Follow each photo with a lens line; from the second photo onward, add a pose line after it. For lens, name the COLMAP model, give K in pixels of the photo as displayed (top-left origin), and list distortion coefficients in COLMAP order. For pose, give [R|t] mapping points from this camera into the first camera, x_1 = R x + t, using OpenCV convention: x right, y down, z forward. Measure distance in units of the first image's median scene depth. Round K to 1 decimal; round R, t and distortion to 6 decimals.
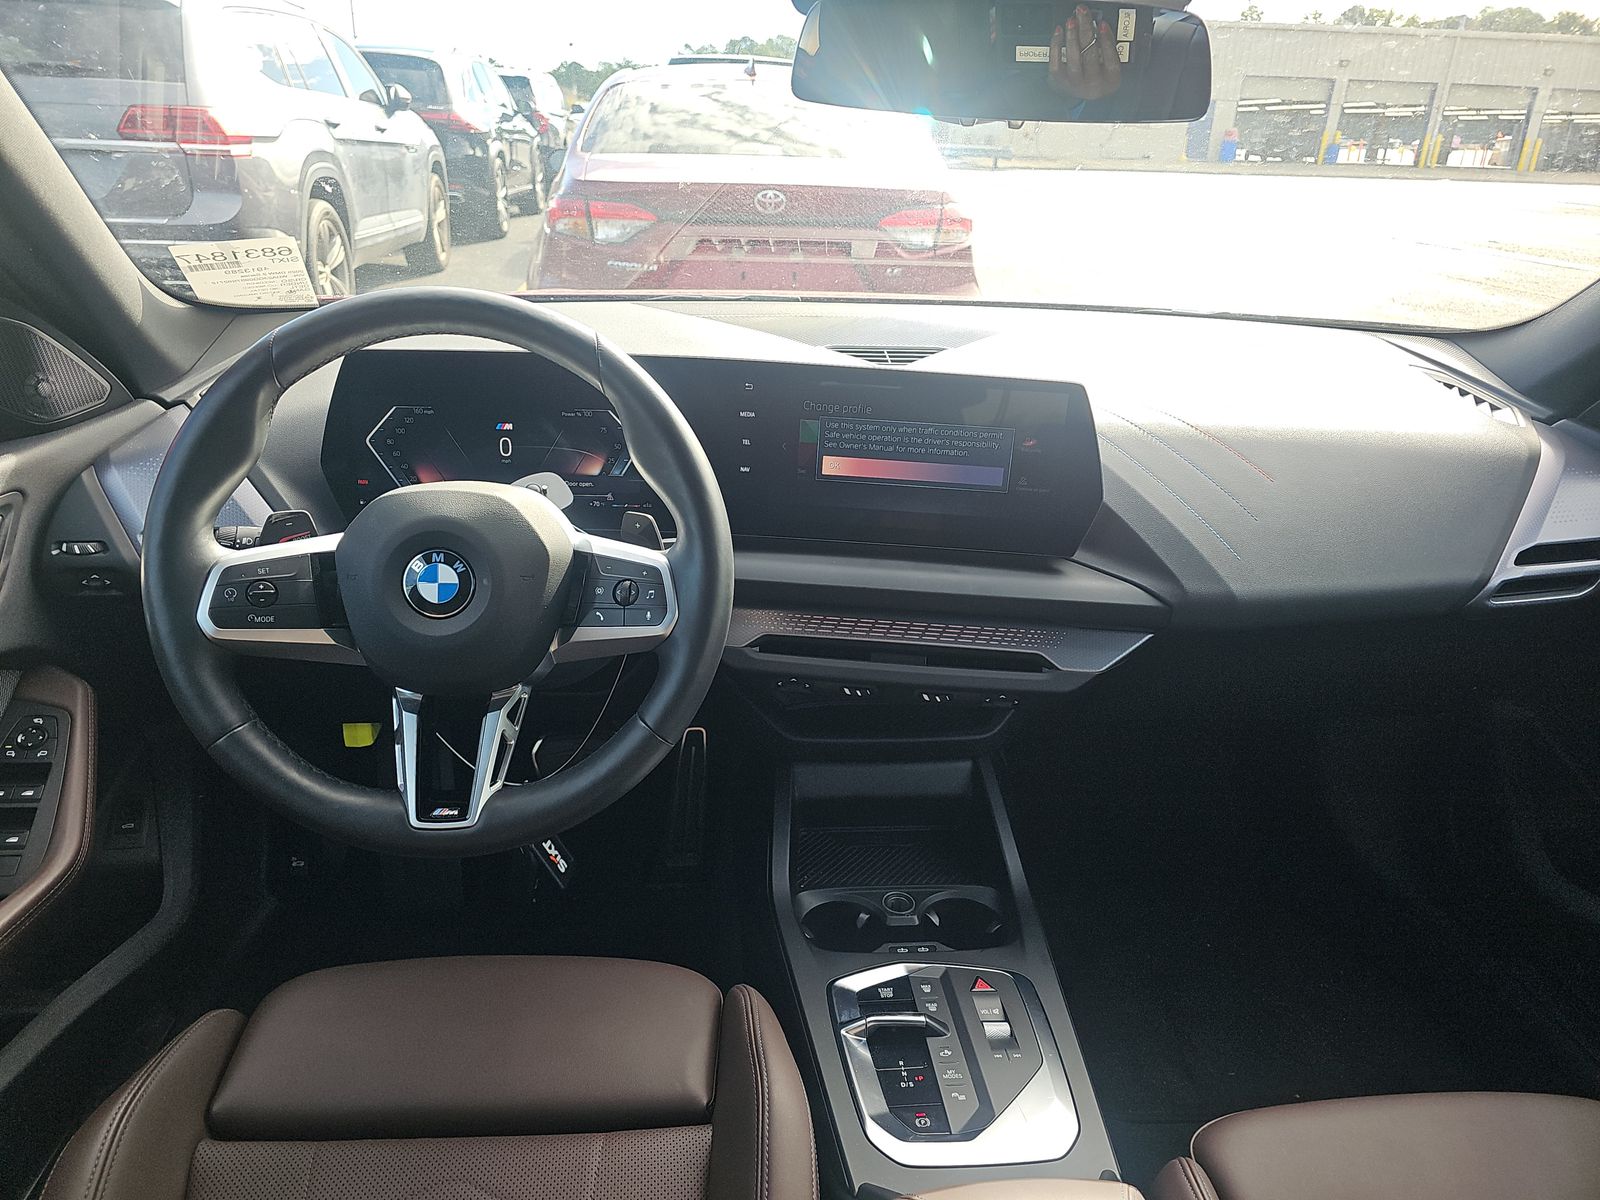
lens RADIAL K [[1108.6, 0, 800.0], [0, 1108.6, 600.0], [0, 0, 1]] dist [0.050457, -0.085446]
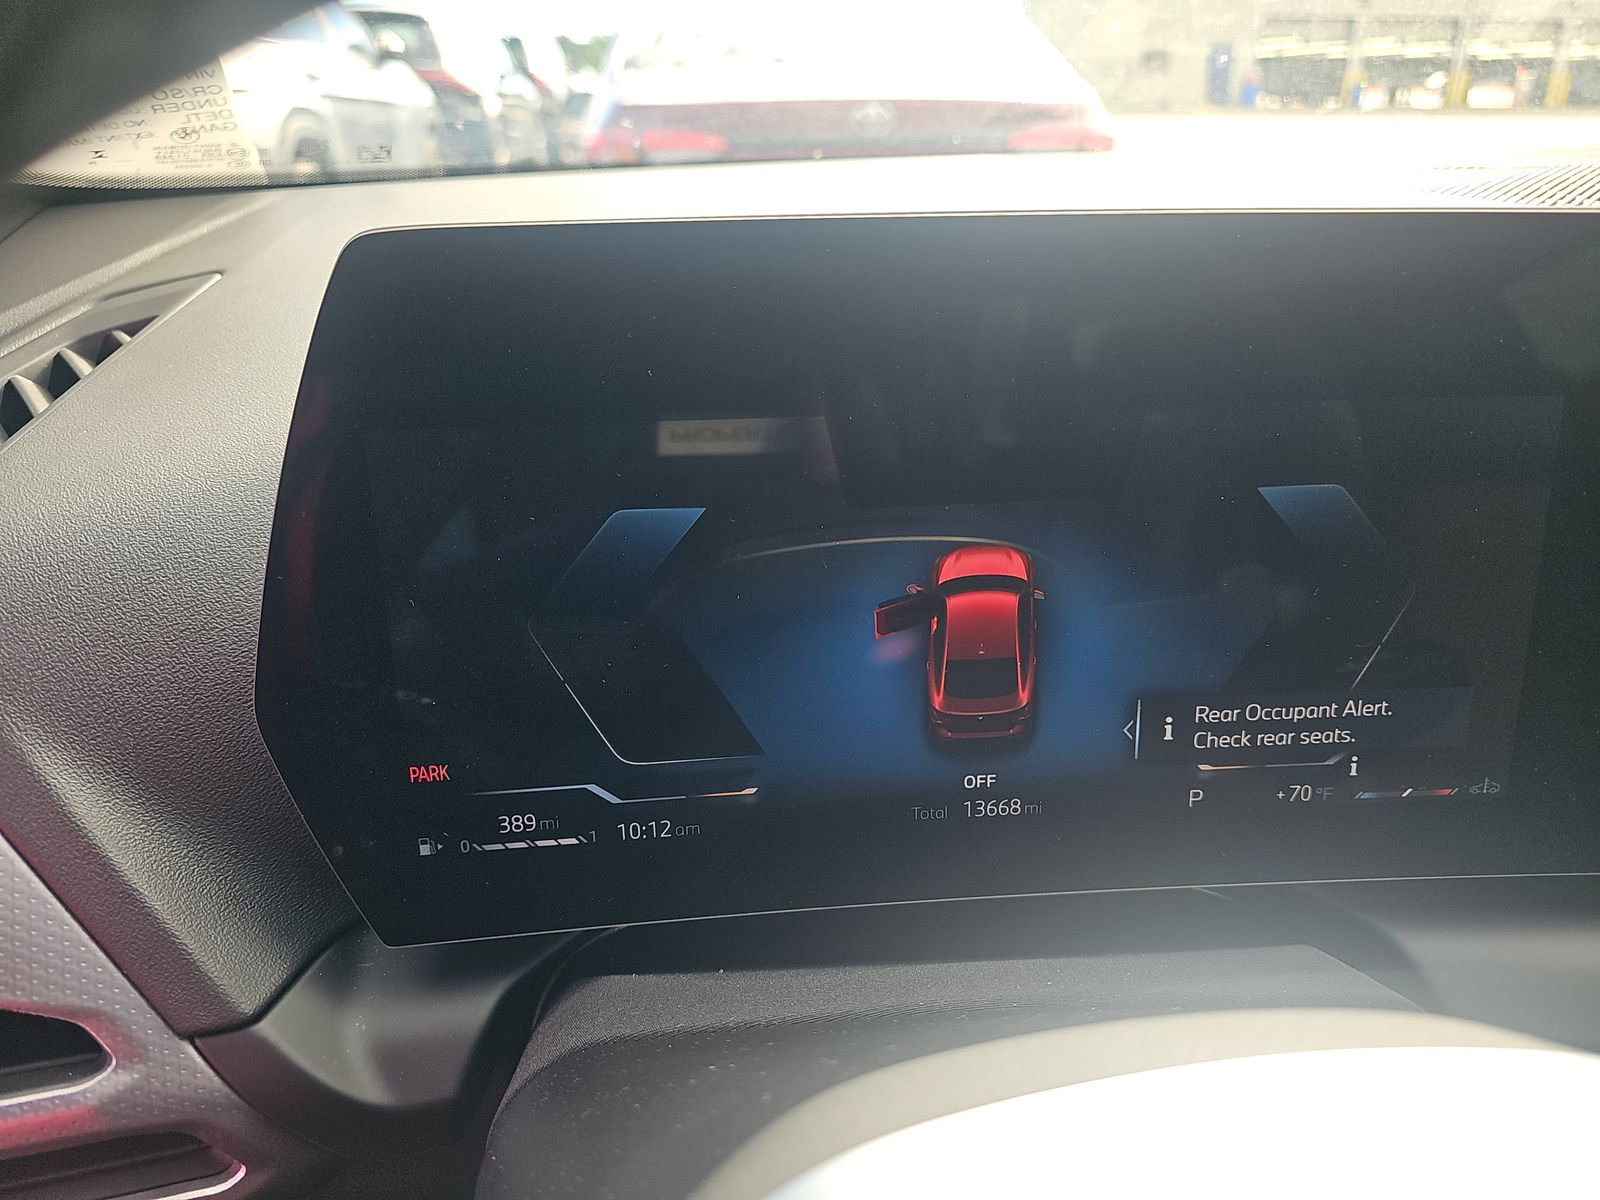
lens RADIAL K [[1108.6, 0, 800.0], [0, 1108.6, 600.0], [0, 0, 1]] dist [0.050457, -0.085446]
pose [[0.999243, -0.038264, -0.006973, -0.302853], [0.038409, 0.999019, 0.022035, -0.145534], [0.006123, -0.022286, 0.999733, 0.742865]]
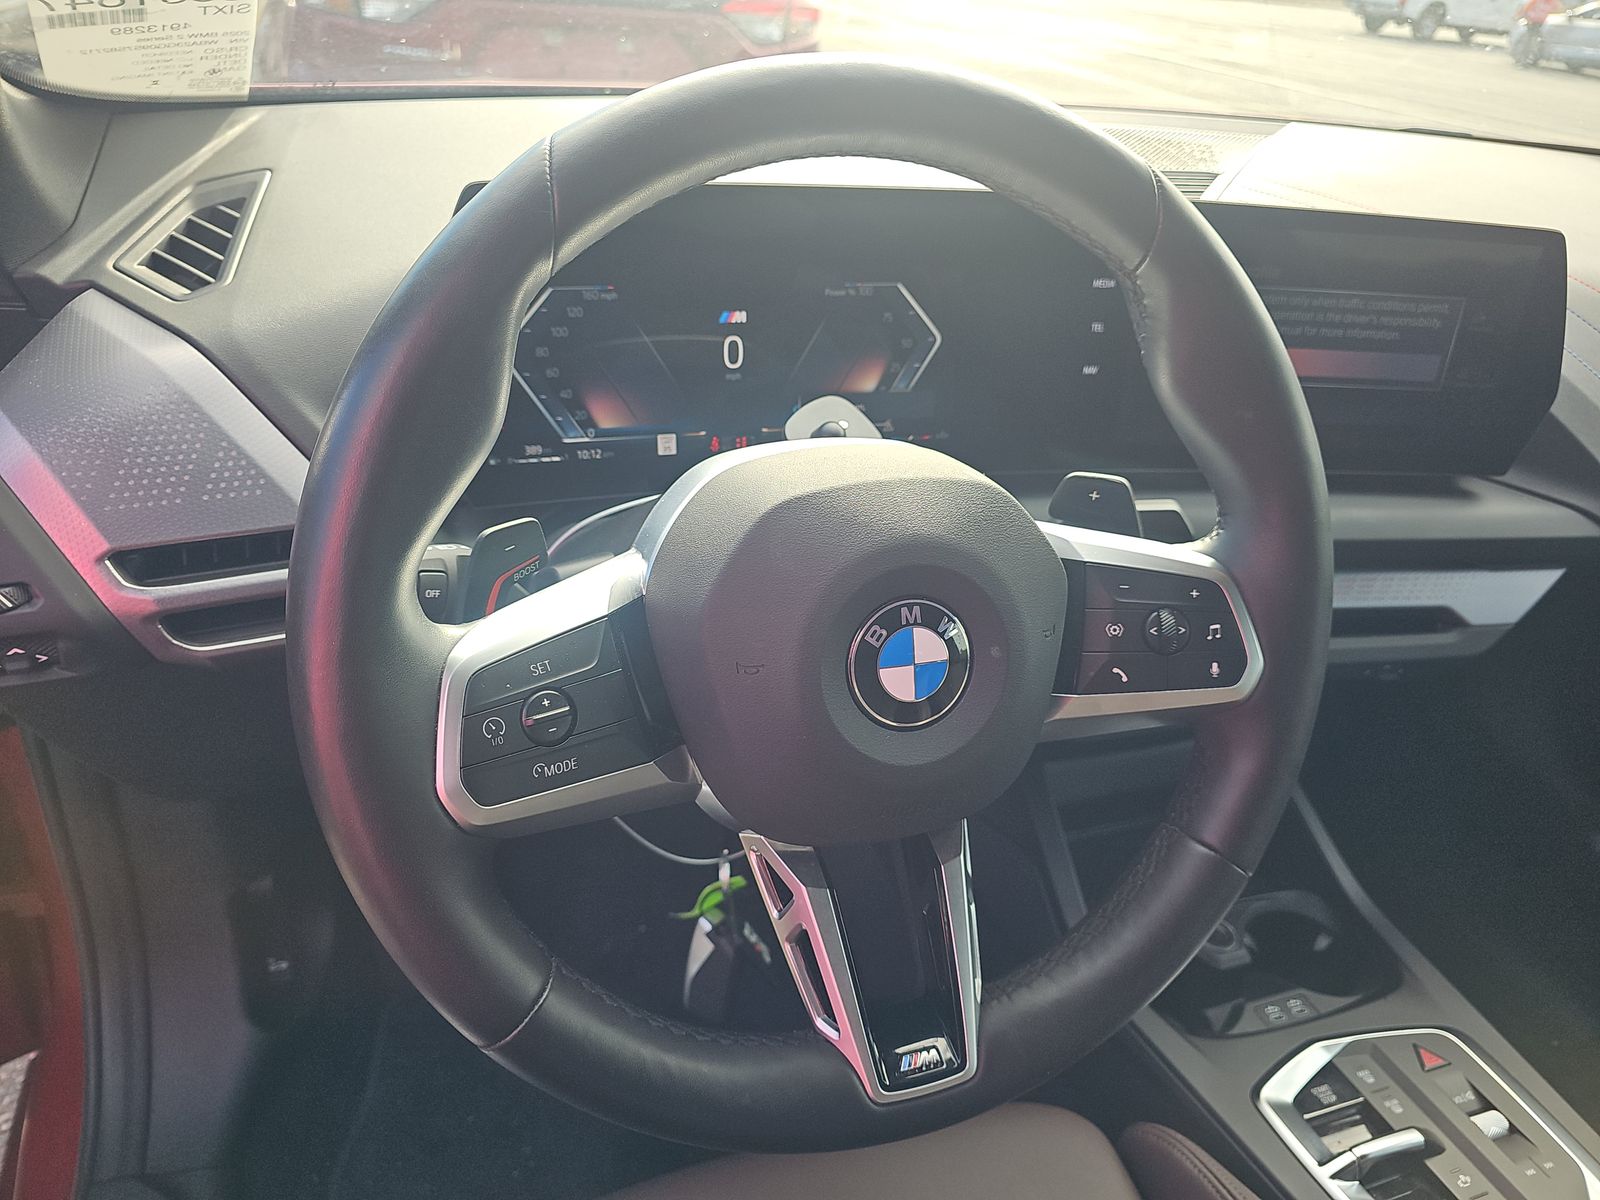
lens RADIAL K [[1108.6, 0, 800.0], [0, 1108.6, 600.0], [0, 0, 1]] dist [0.050457, -0.085446]
pose [[0.966894, -0.090835, 0.238463, -0.381463], [0.053555, 0.985921, 0.158404, -0.098972], [-0.249494, -0.140389, 0.958146, 0.404426]]
